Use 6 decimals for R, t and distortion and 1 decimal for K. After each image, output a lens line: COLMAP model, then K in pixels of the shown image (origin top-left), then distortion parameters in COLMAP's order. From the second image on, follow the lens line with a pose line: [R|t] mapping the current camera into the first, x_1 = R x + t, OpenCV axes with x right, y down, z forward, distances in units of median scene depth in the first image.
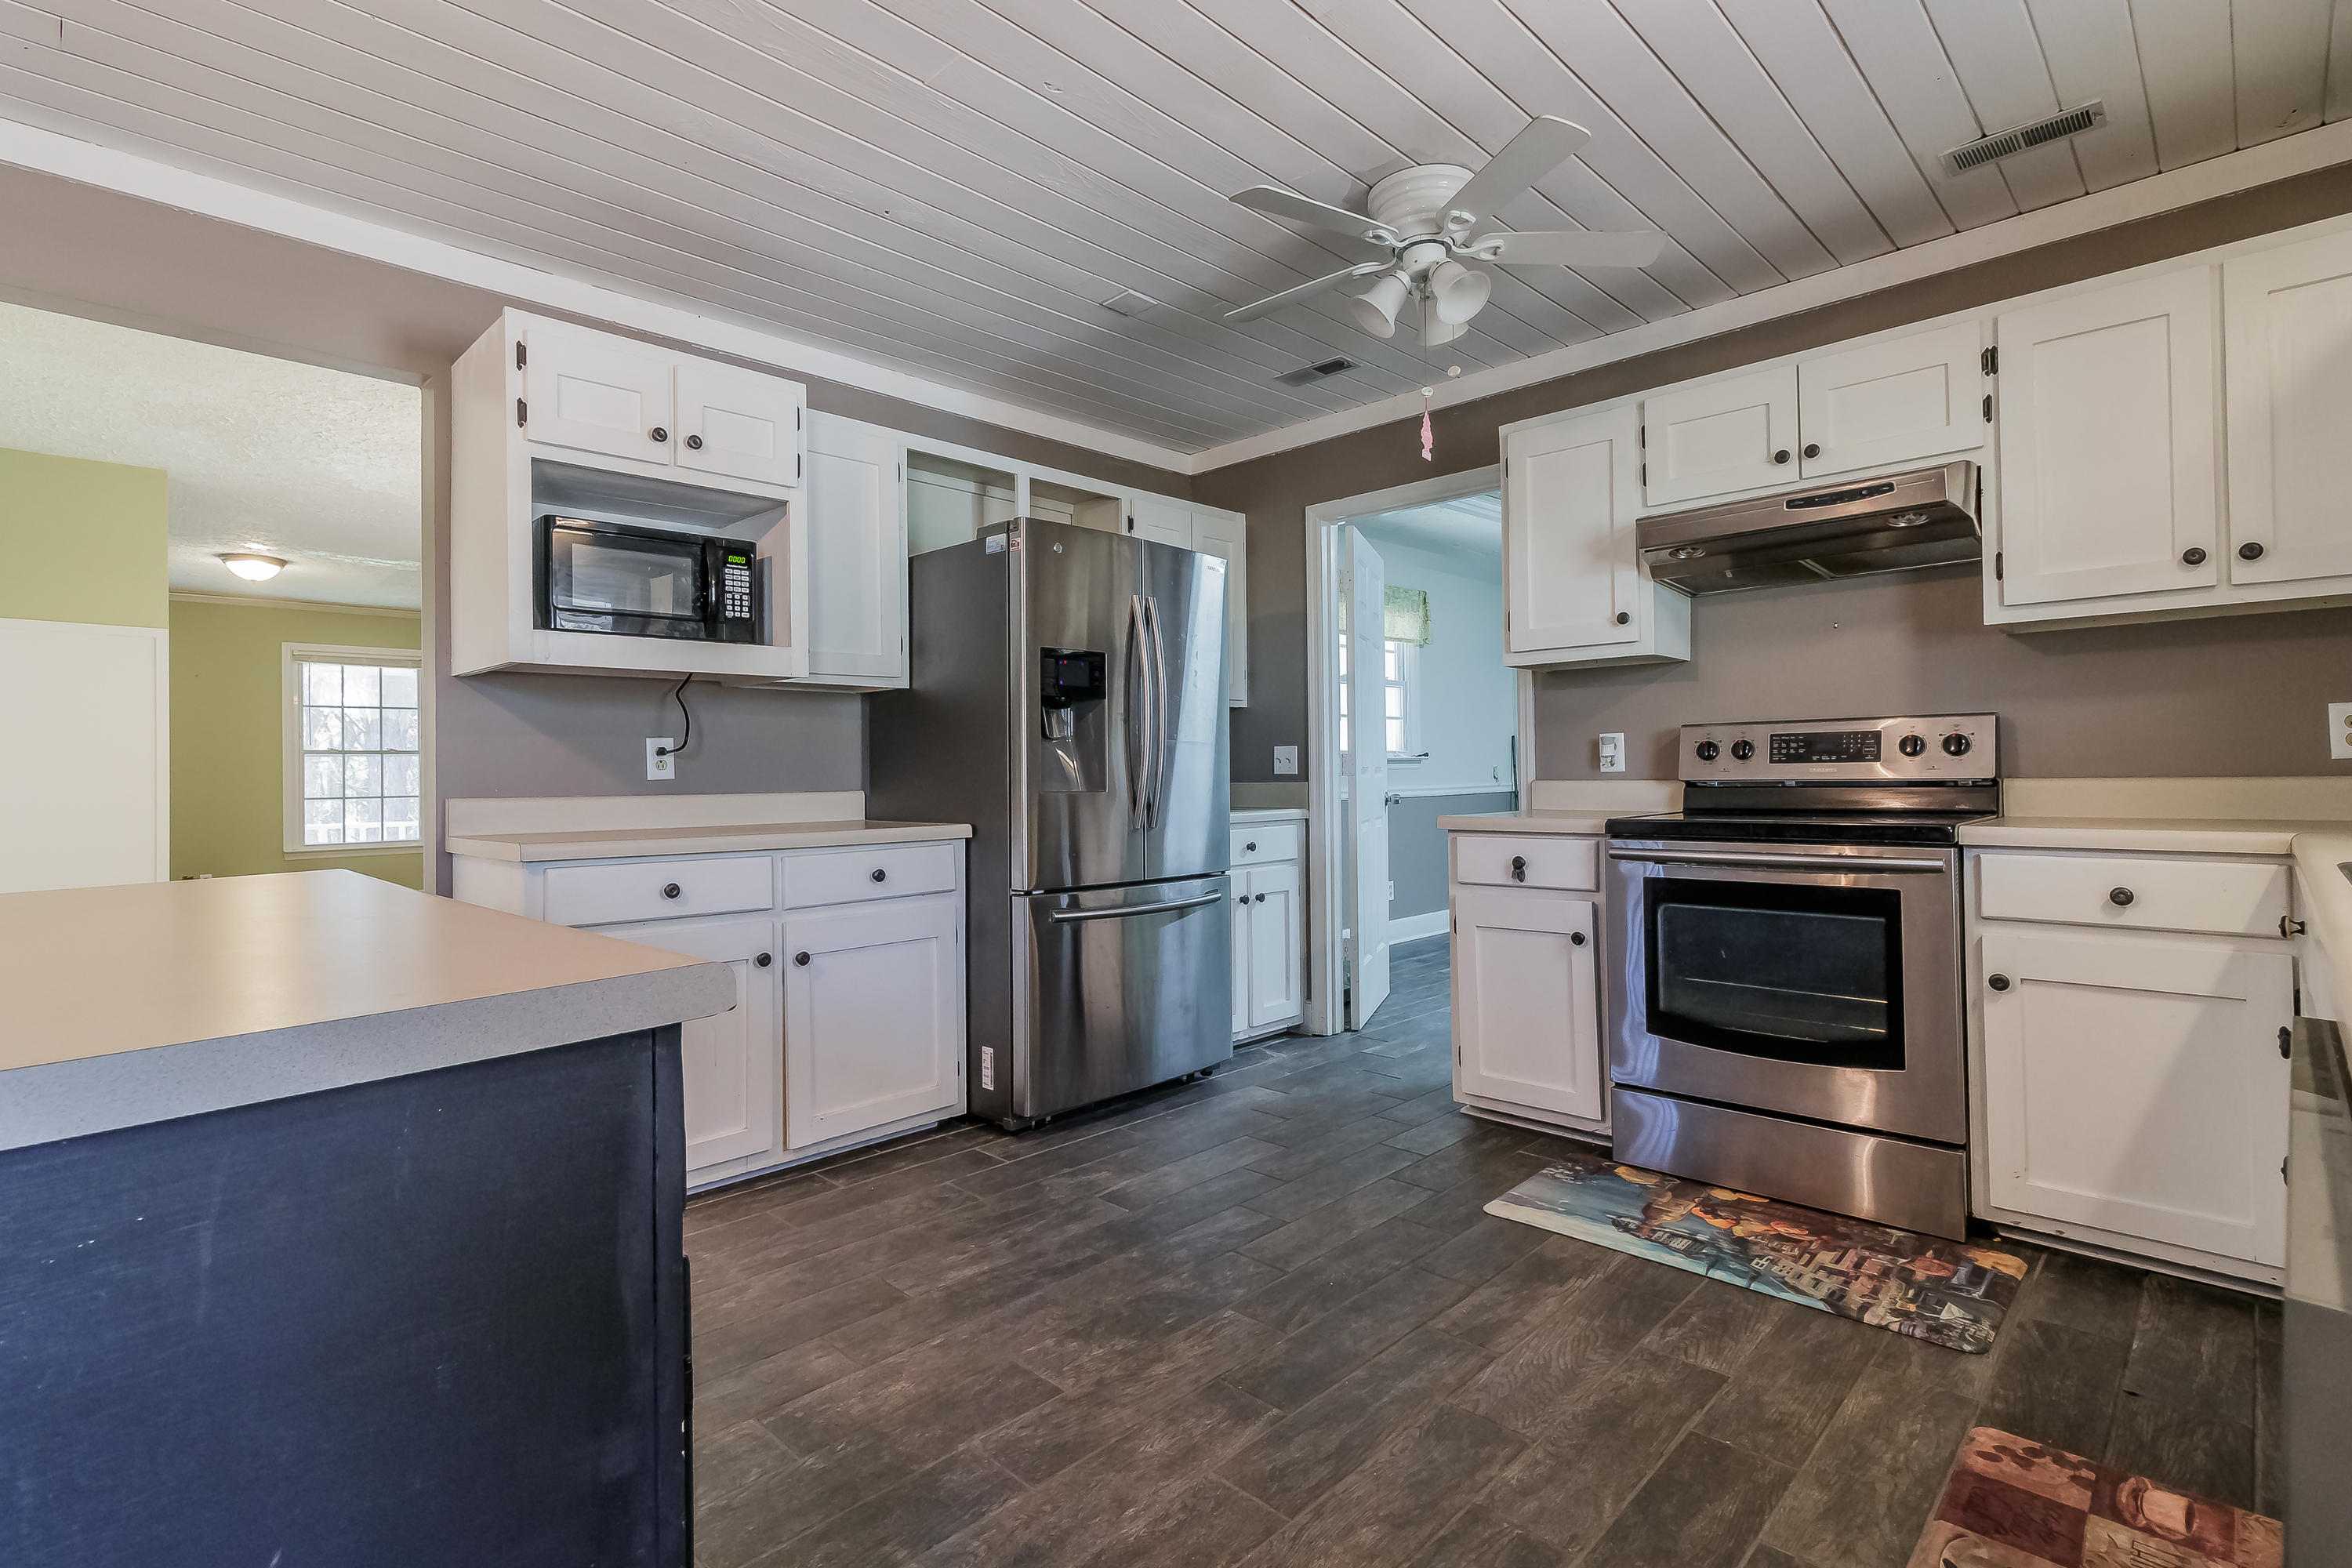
lens RADIAL K [[1120.4, 0, 1123.0], [0, 1120.4, 768.9], [0, 0, 1]] dist [-0.003041, 0.001591]
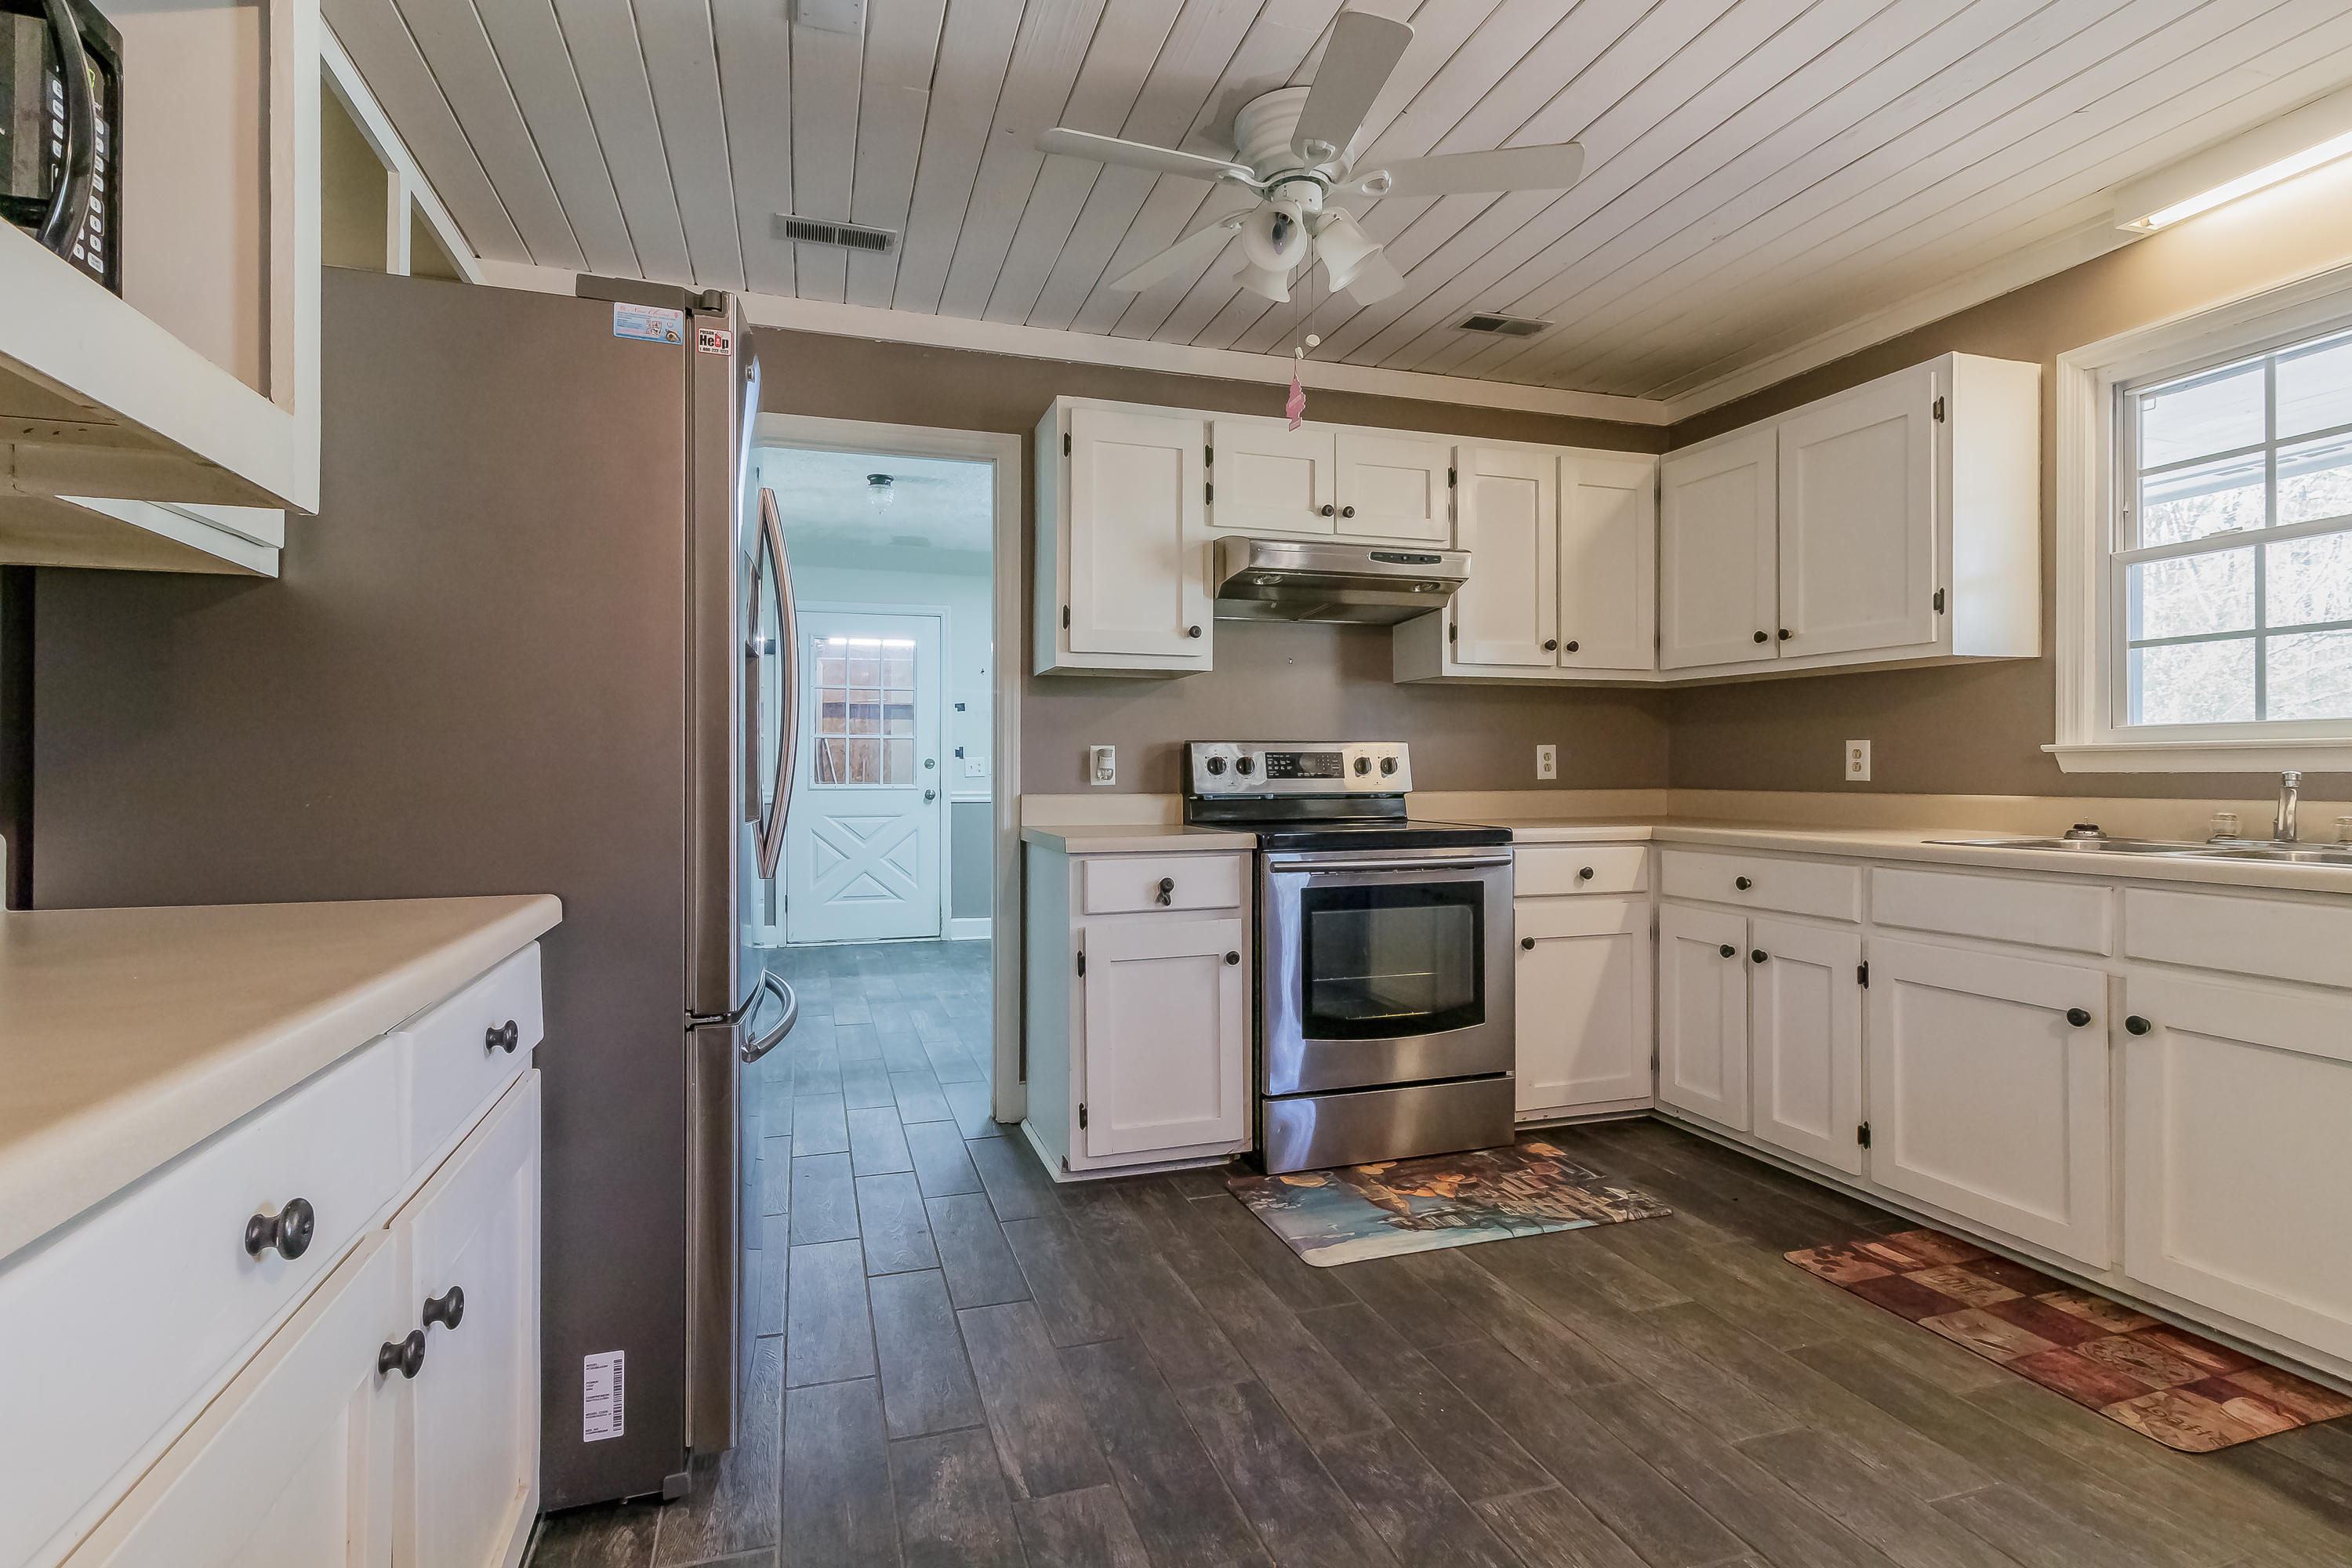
lens RADIAL K [[1120.4, 0, 1163.4], [0, 1120.4, 774.1], [0, 0, 1]] dist [-0.003041, 0.001591]
pose [[0.444172, 0.009967, 0.895886, -0.595574], [-0.008585, 0.999940, -0.006868, -0.001052], [-0.895900, -0.004640, 0.444231, 0.754258]]
